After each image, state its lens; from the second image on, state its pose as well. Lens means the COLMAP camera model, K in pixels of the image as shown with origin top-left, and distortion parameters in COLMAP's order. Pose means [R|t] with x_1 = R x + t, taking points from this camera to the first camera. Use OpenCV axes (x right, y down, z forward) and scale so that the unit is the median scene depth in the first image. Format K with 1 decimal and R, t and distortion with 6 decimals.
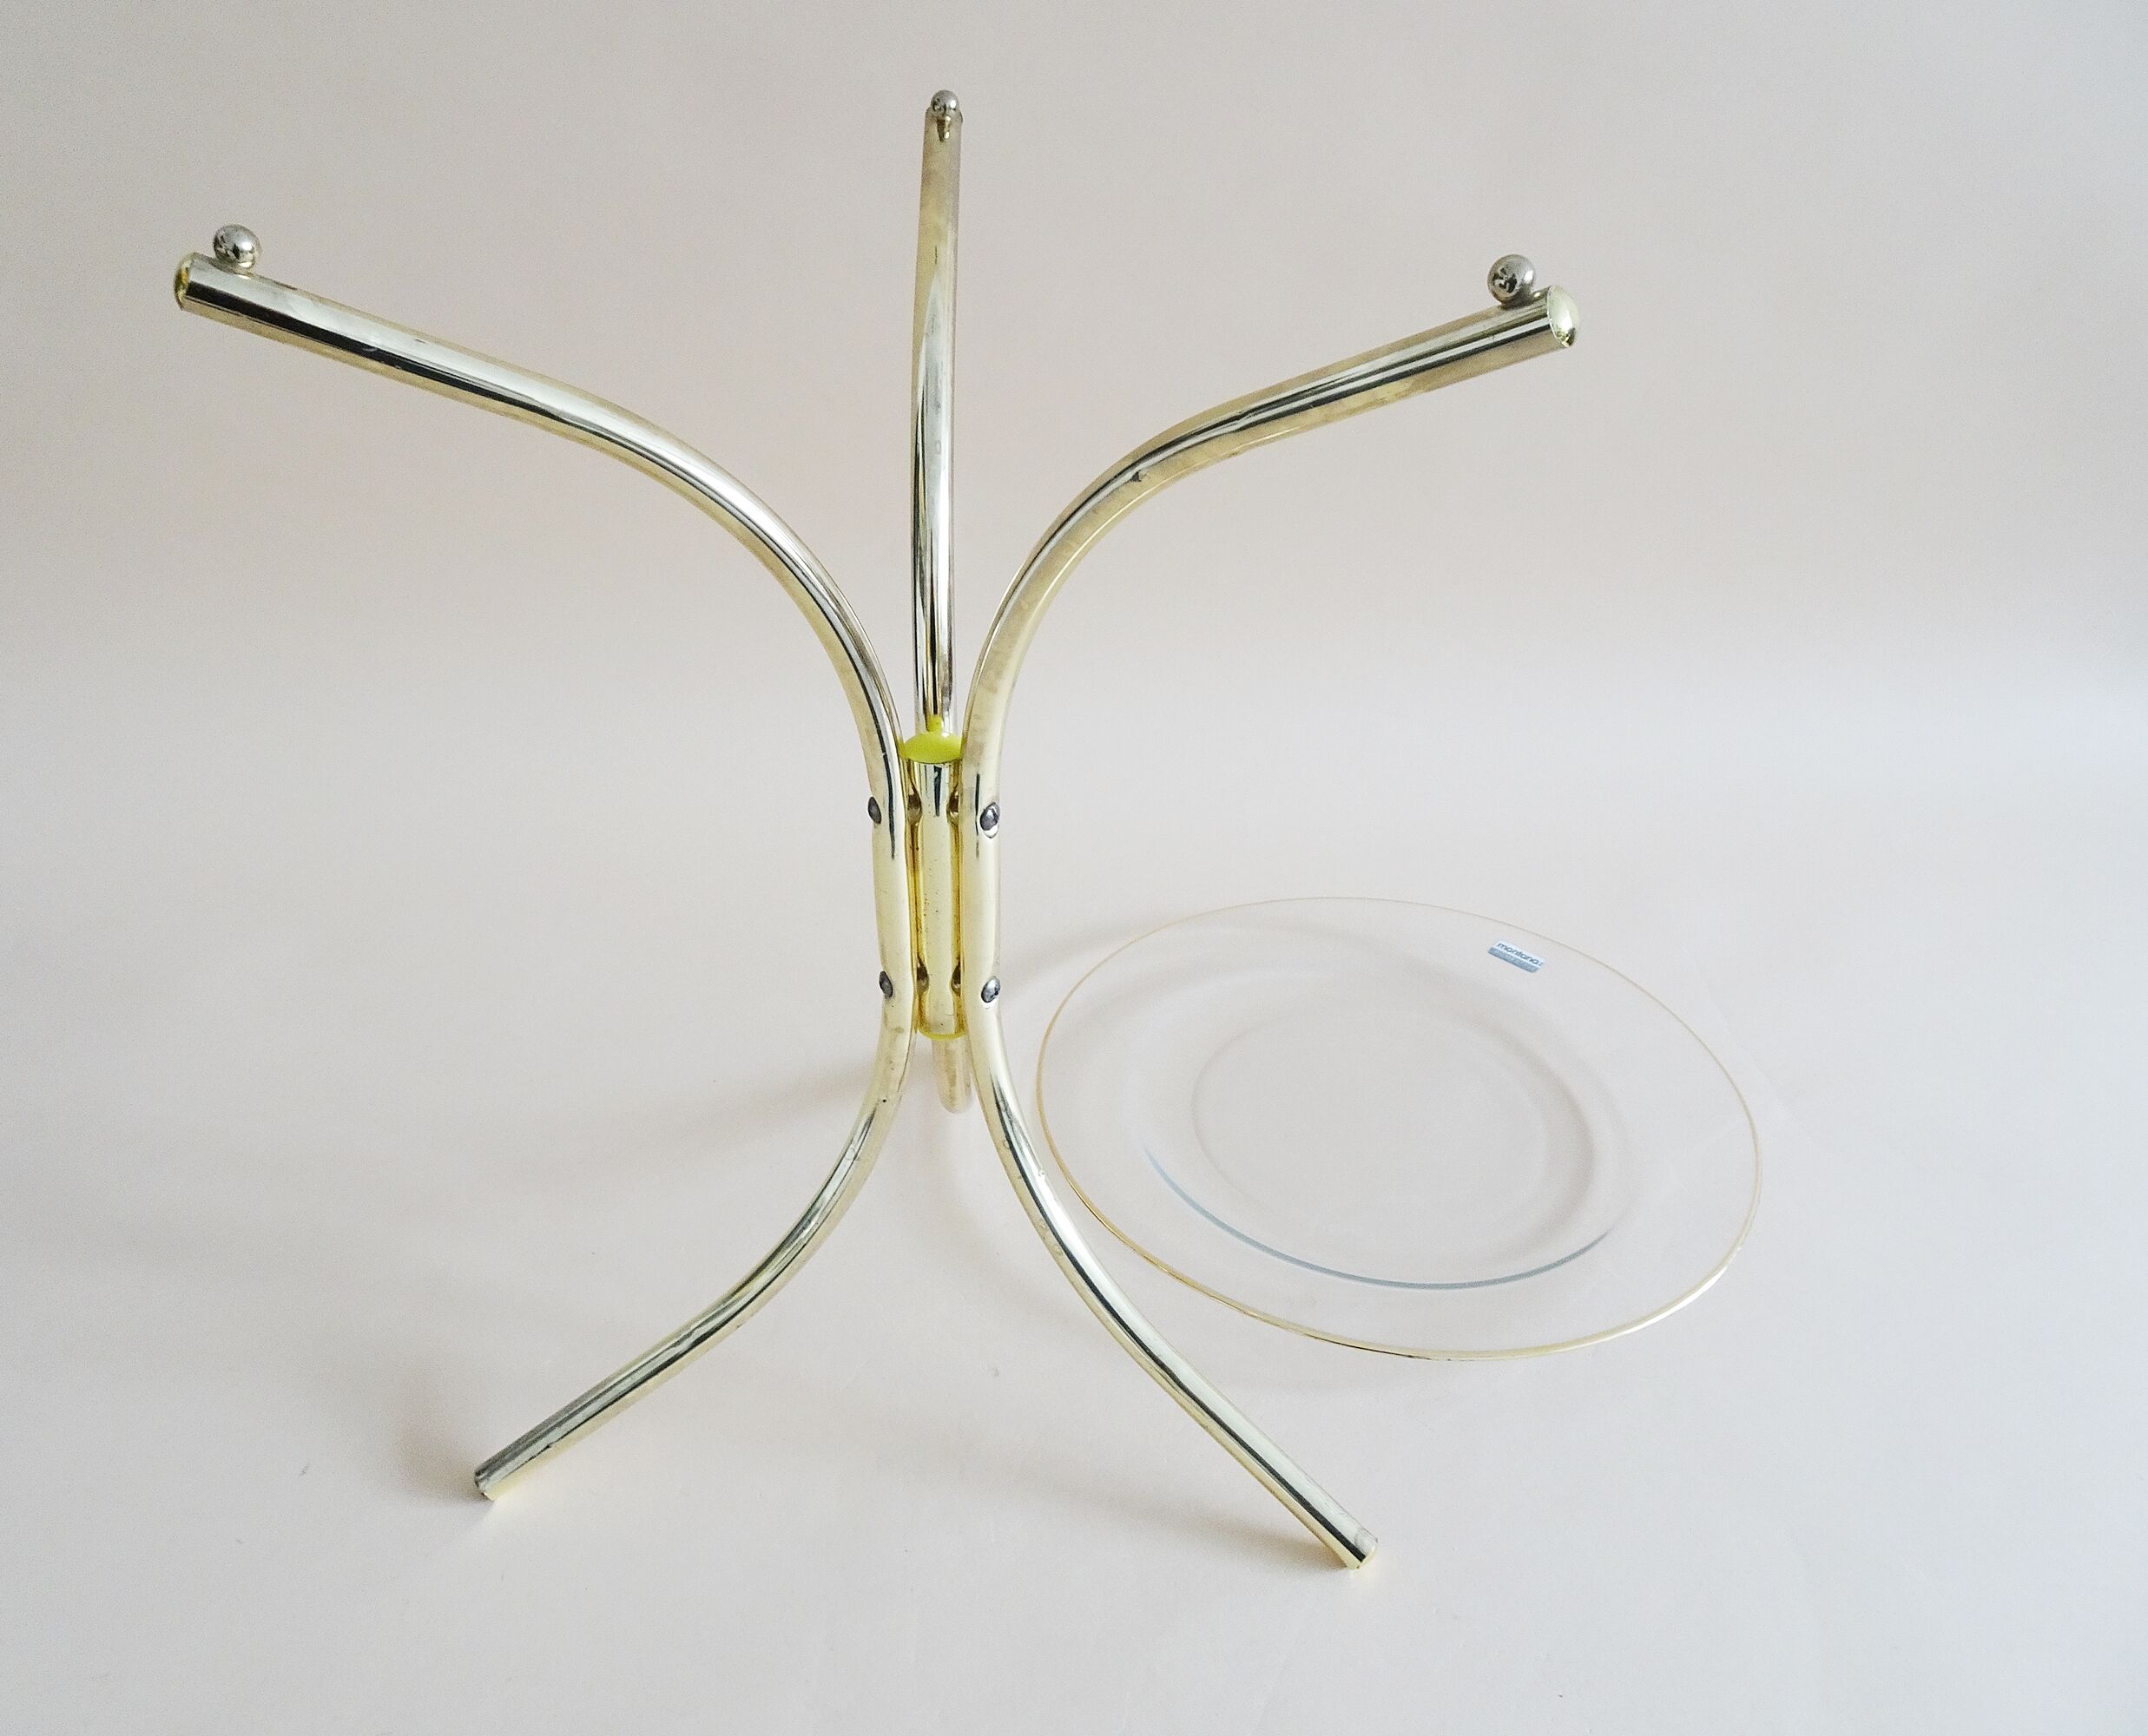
lens RADIAL K [[1634.4, 0, 1063.1], [0, 1634.4, 871.0], [0, 0, 1]] dist [-0.001672, 0.003406]
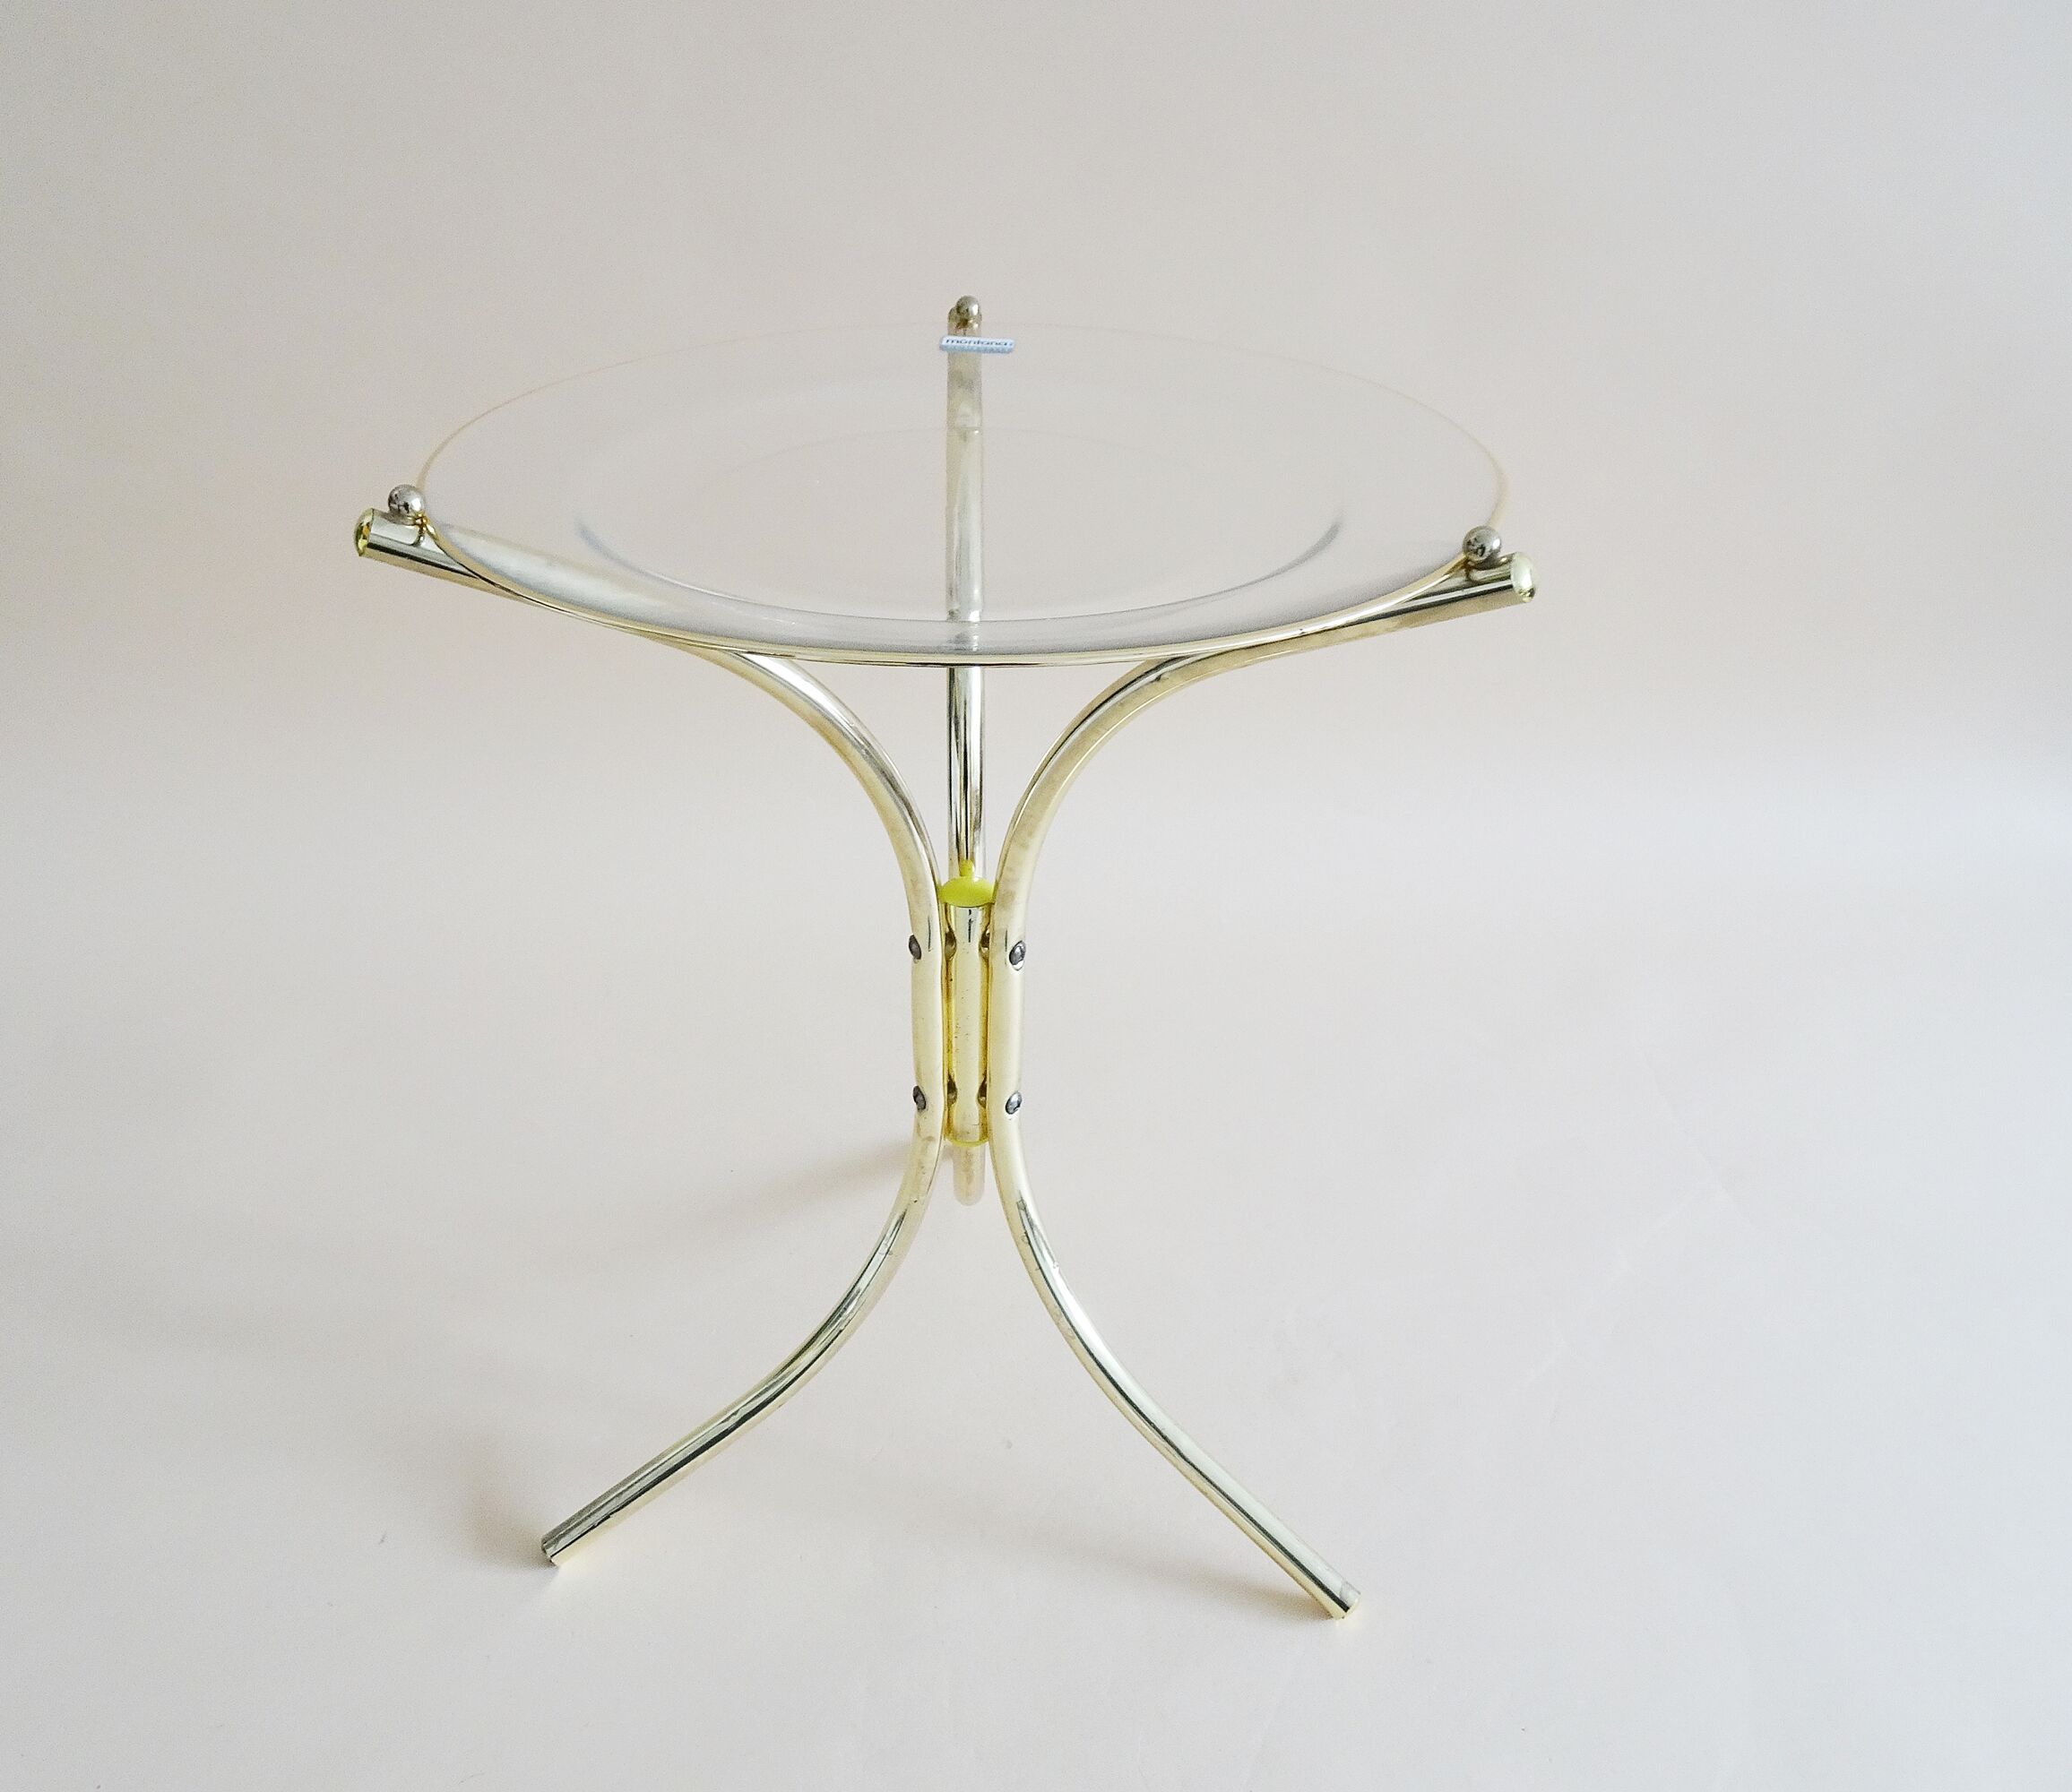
lens RADIAL K [[1688.7, 0, 1036.0], [0, 1688.7, 896.0], [0, 0, 1]] dist [-0.006556, -0.004095]
pose [[0.999773, -0.002551, 0.021166, -0.053490], [0.002721, 0.999964, -0.007975, -0.059716], [-0.021145, 0.008031, 0.999744, -0.154984]]
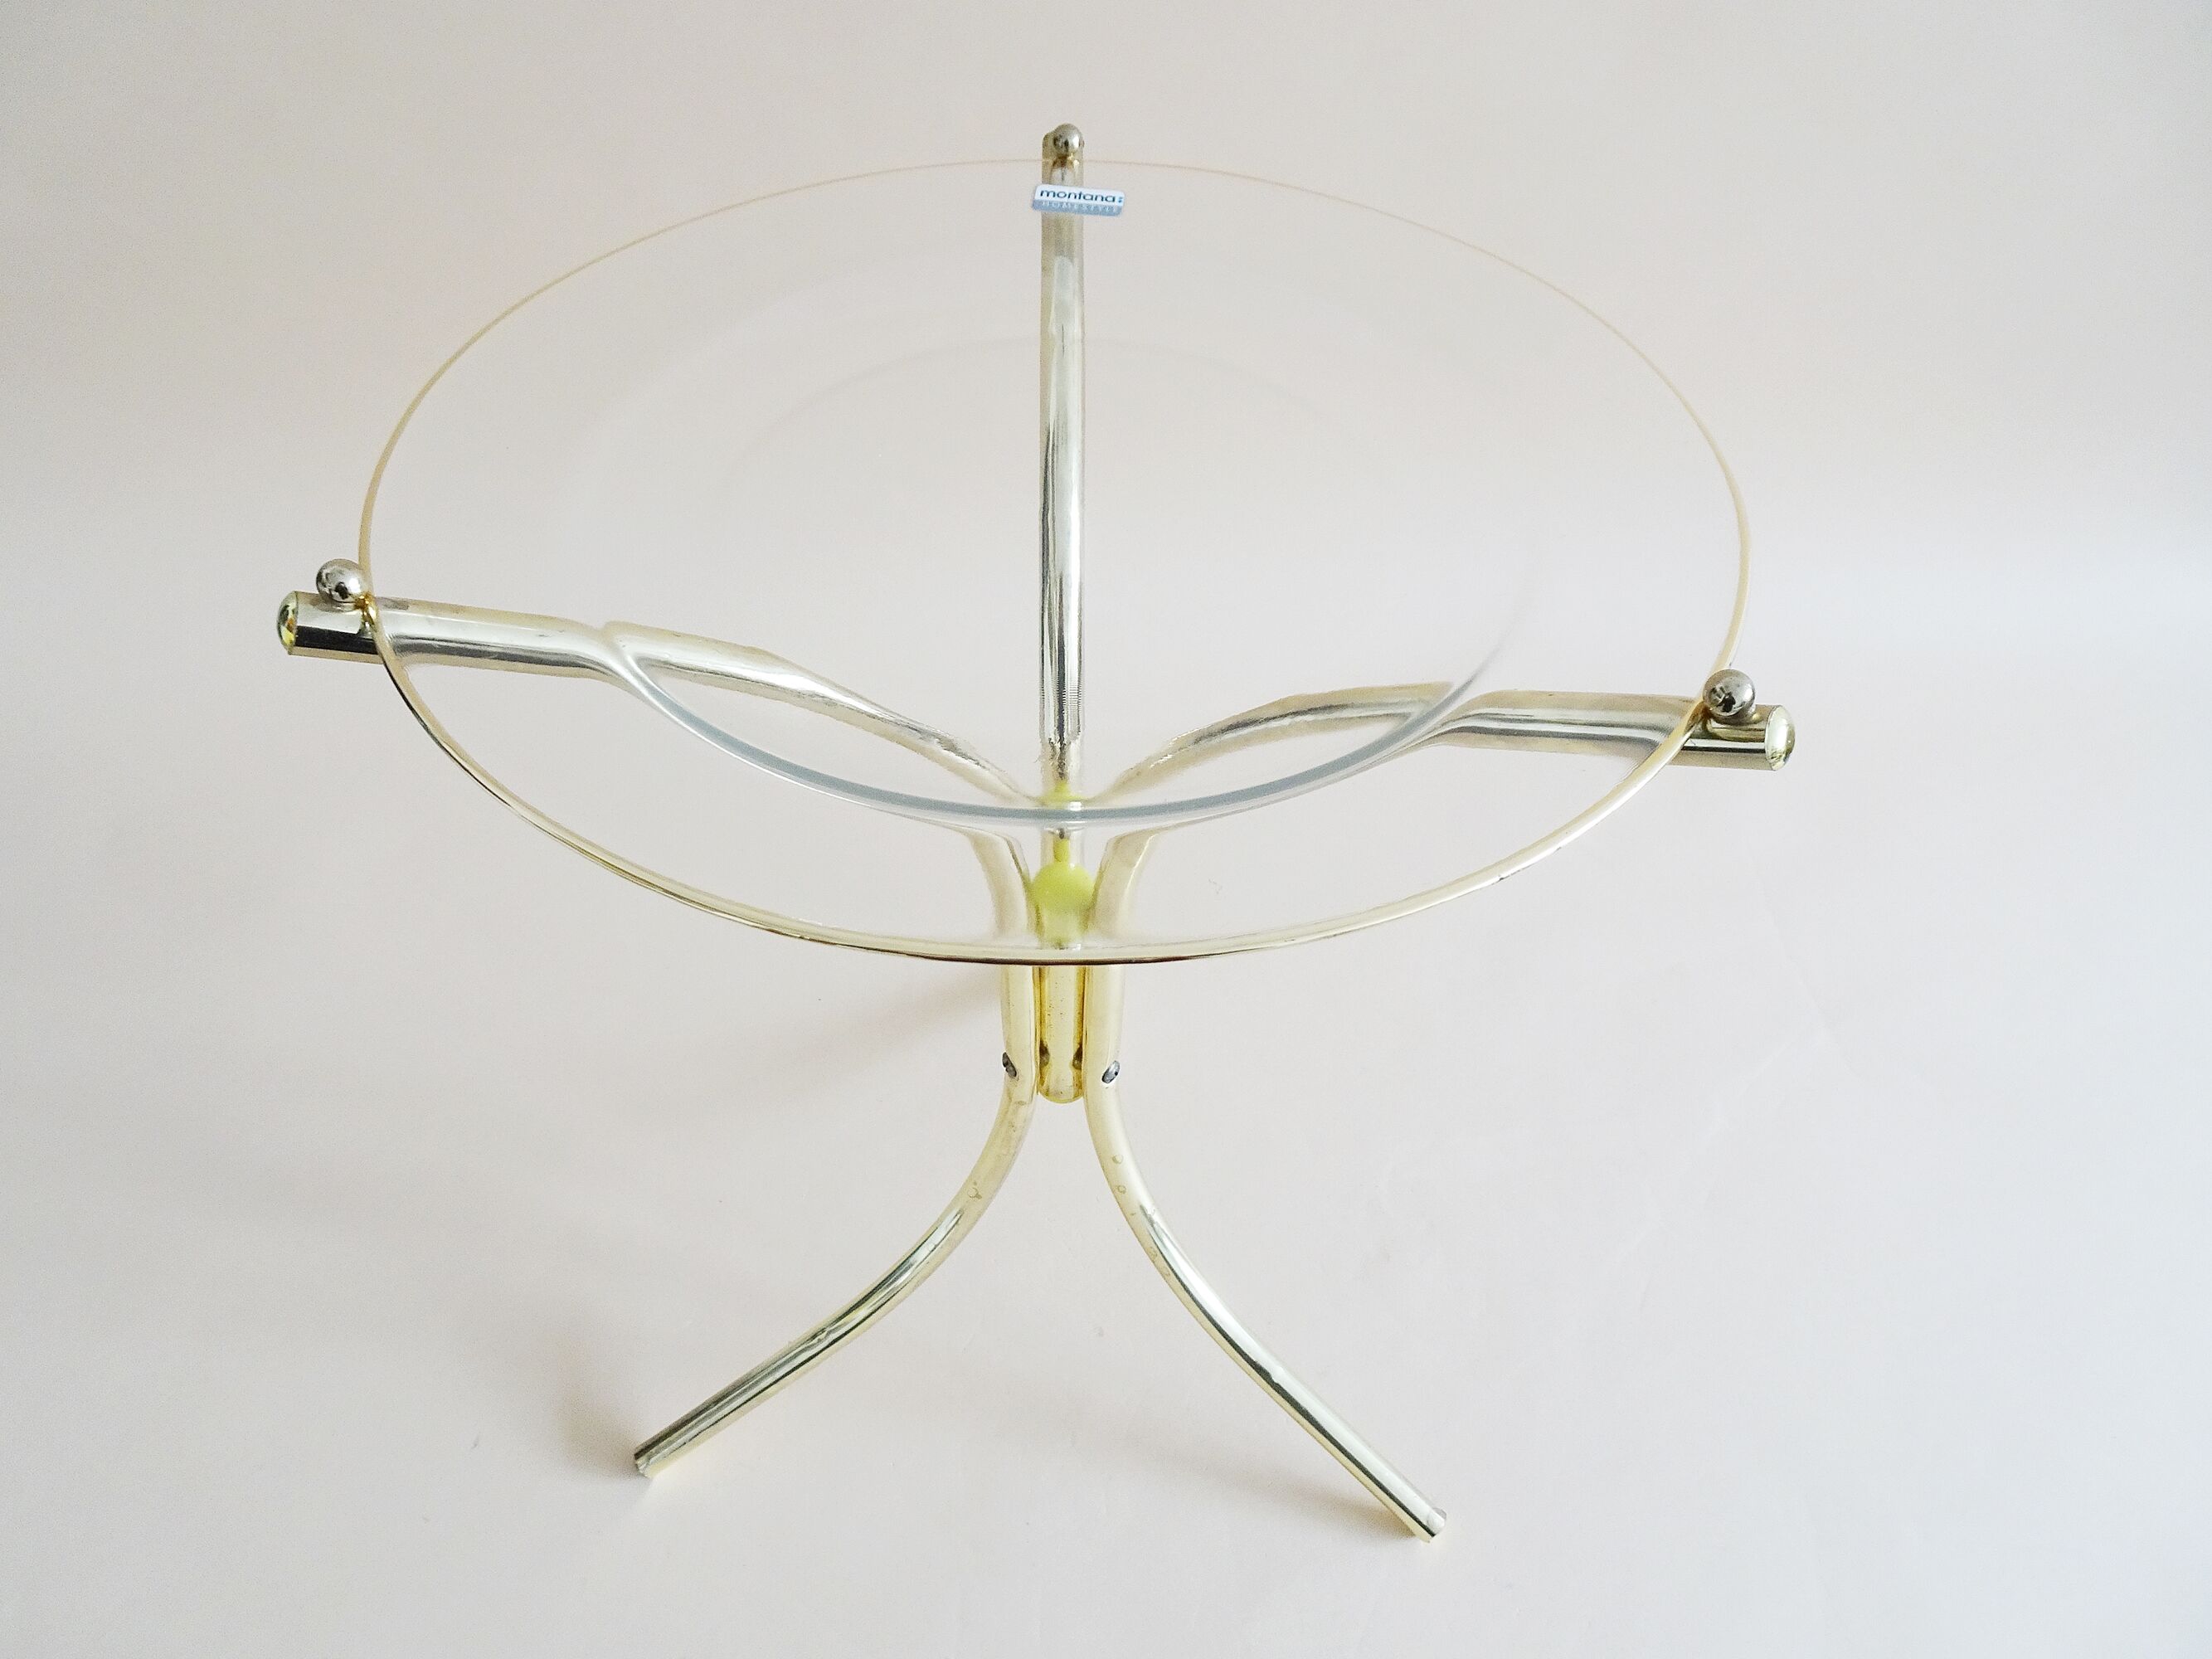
lens RADIAL K [[1561.9, 0, 1122.2], [0, 1561.9, 824.5], [0, 0, 1]] dist [0.006651, 0.002466]
pose [[0.999767, 0.007648, 0.020189, -0.058804], [-0.012243, 0.971092, 0.238391, -0.319868], [-0.017782, -0.238582, 0.970959, 0.074788]]
